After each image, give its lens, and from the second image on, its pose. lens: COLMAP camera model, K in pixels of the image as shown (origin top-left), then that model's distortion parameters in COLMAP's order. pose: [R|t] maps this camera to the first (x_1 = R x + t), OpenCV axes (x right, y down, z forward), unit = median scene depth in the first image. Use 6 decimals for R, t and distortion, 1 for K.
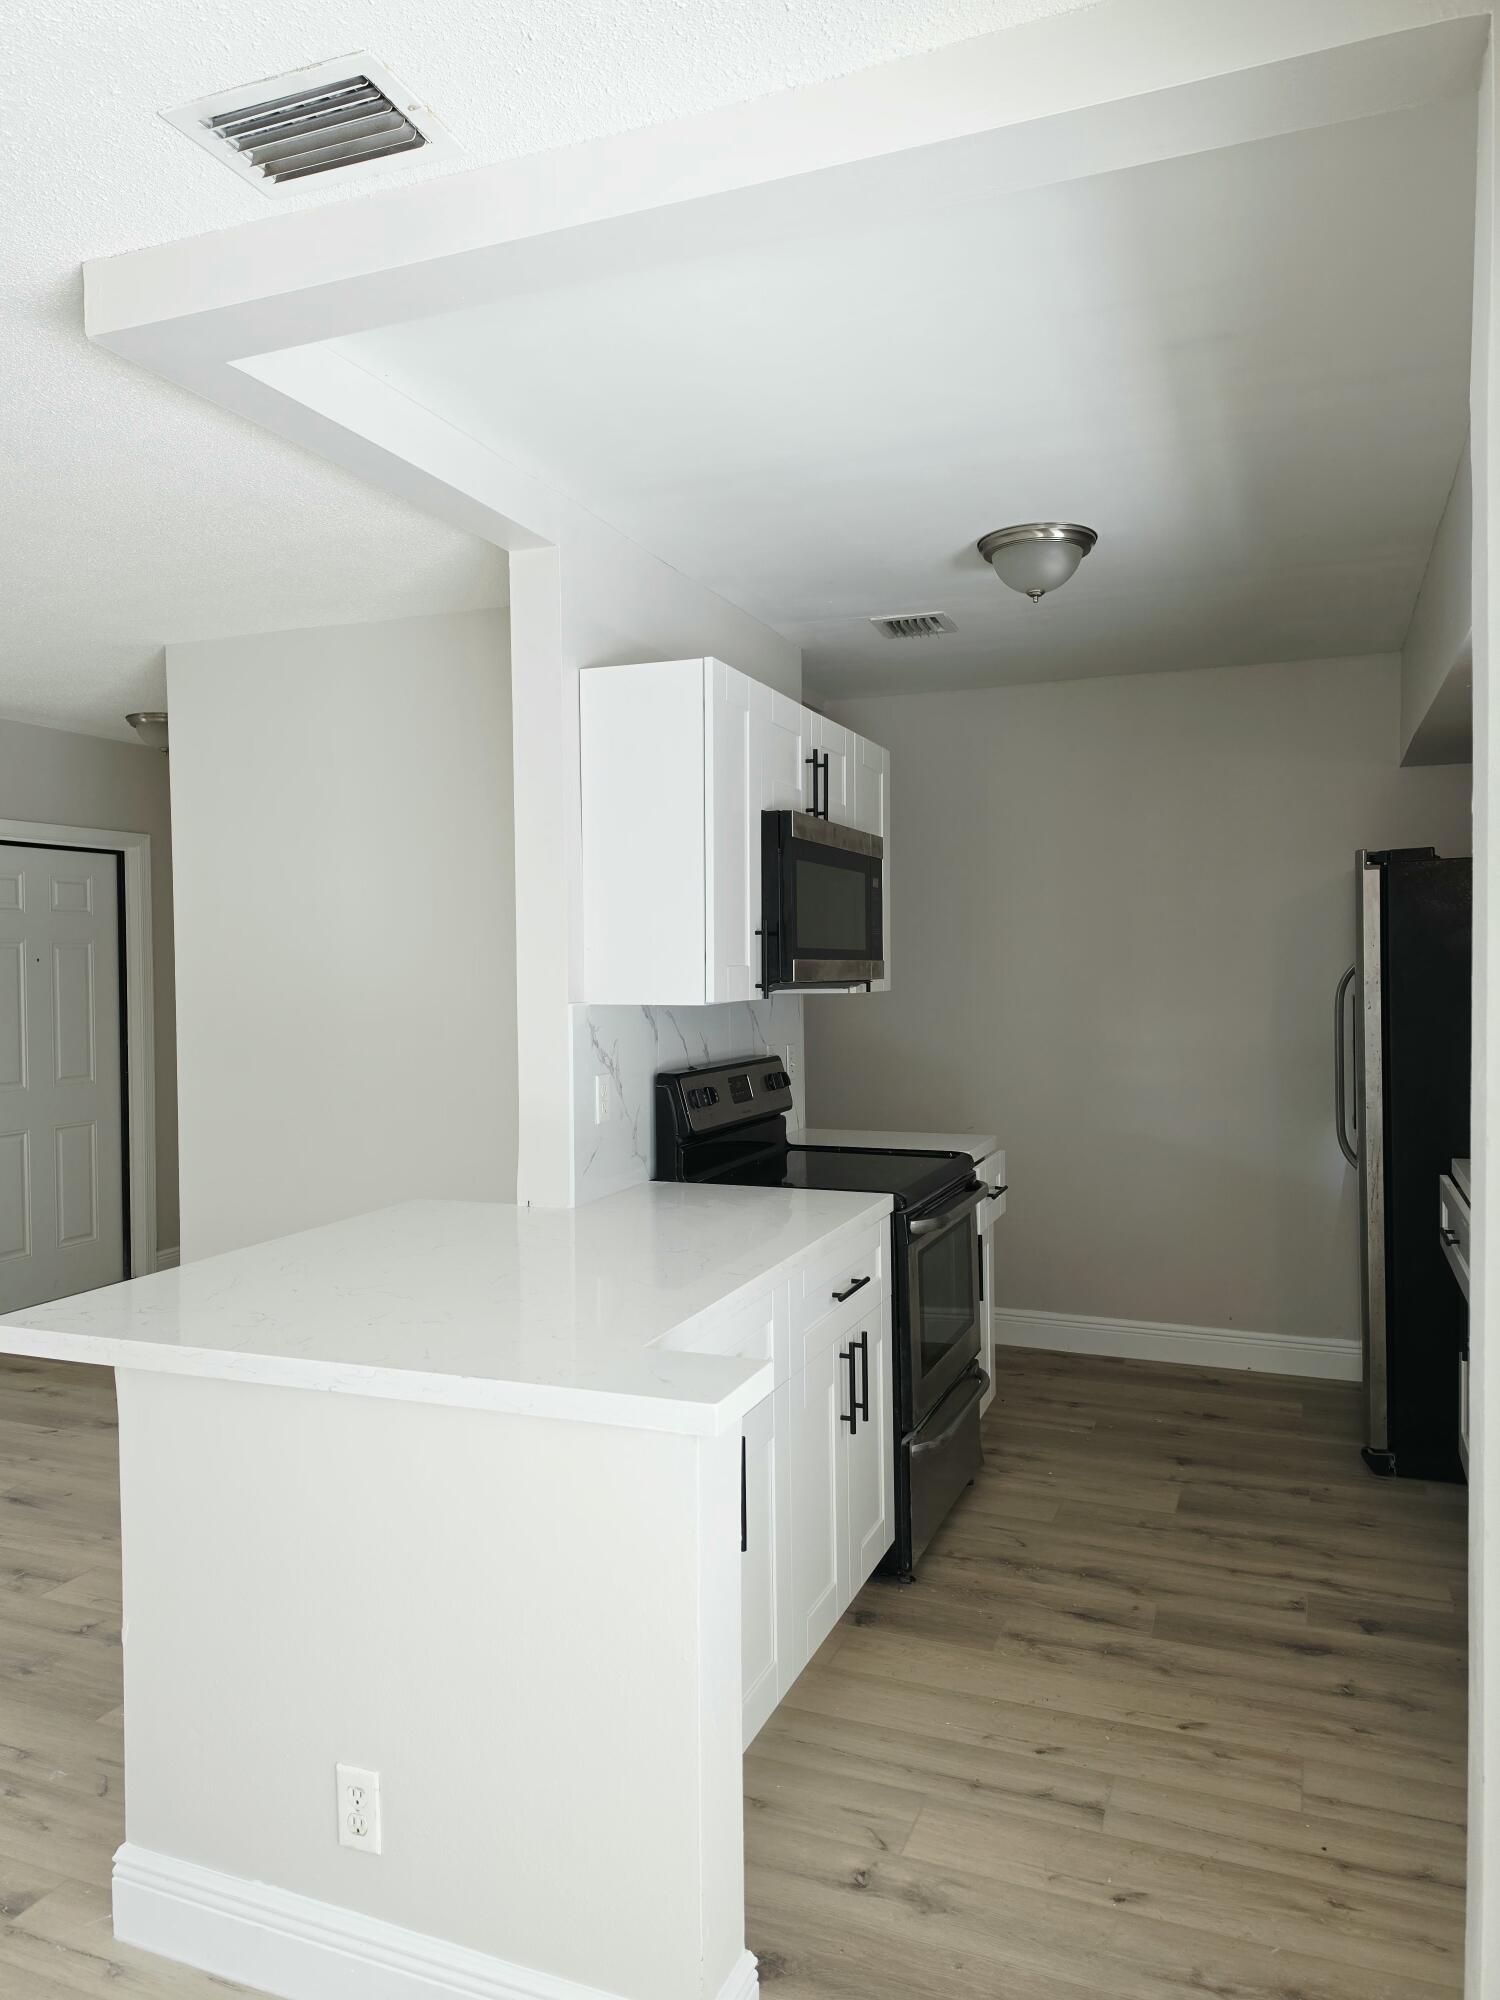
lens RADIAL K [[1377.8, 0, 745.4], [0, 1377.8, 996.0], [0, 0, 1]] dist [0.008969, -0.007517]
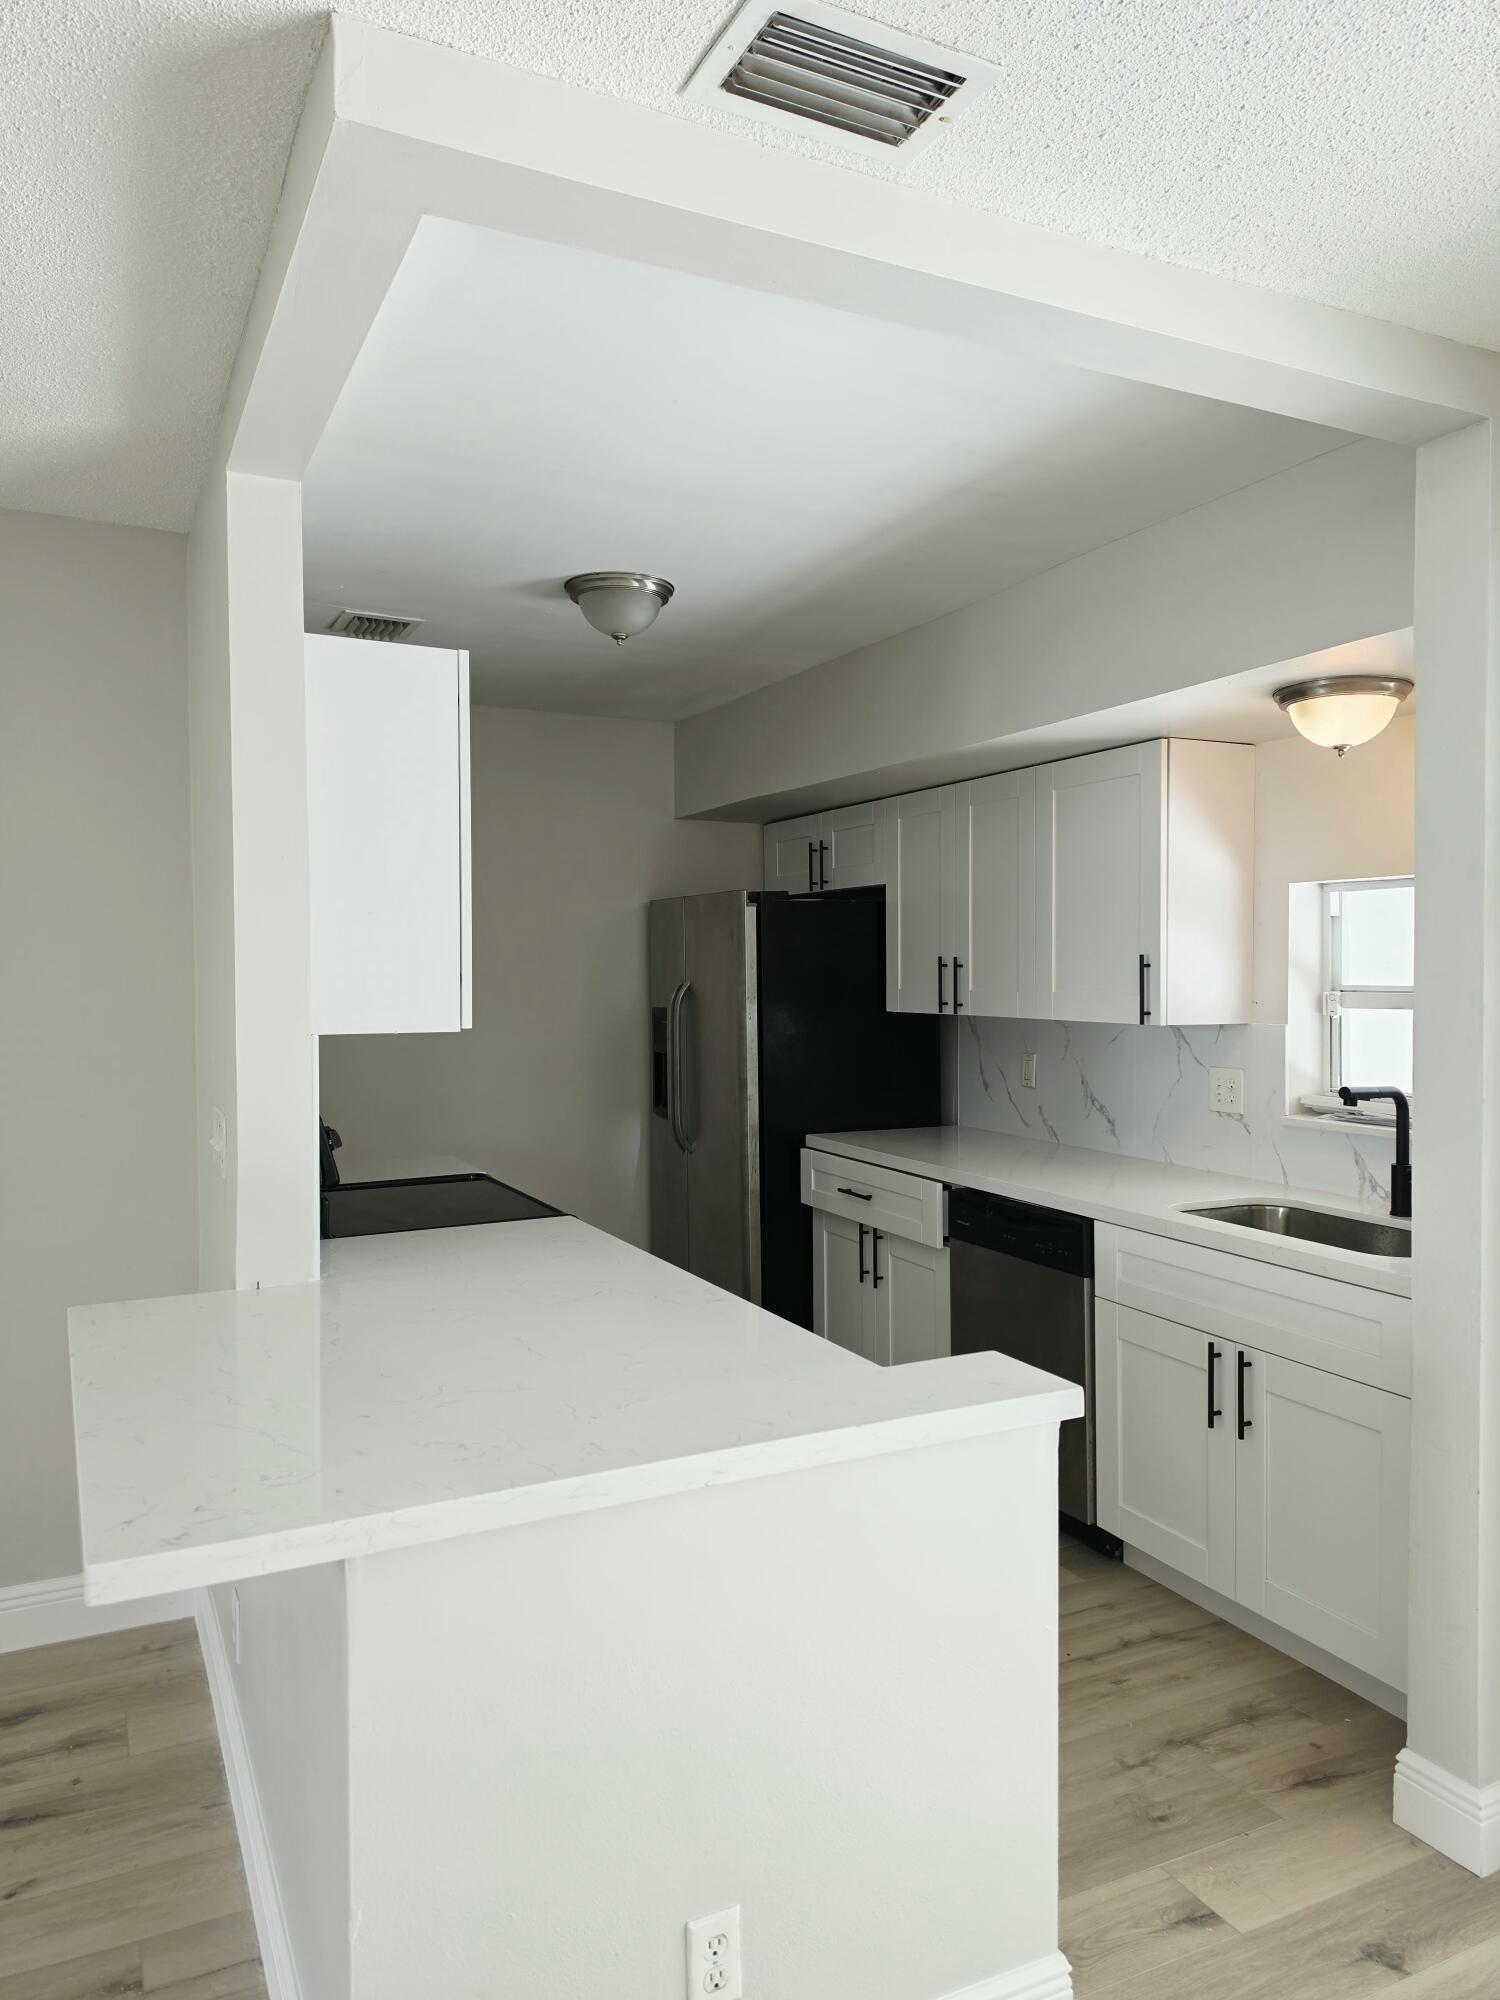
lens RADIAL K [[1377.8, 0, 740.5], [0, 1377.8, 993.3], [0, 0, 1]] dist [0.008969, -0.007517]
pose [[0.677198, -0.010124, 0.735731, -0.568240], [0.019583, 0.999799, -0.004268, -0.012050], [-0.735540, 0.017298, 0.677260, 0.242168]]
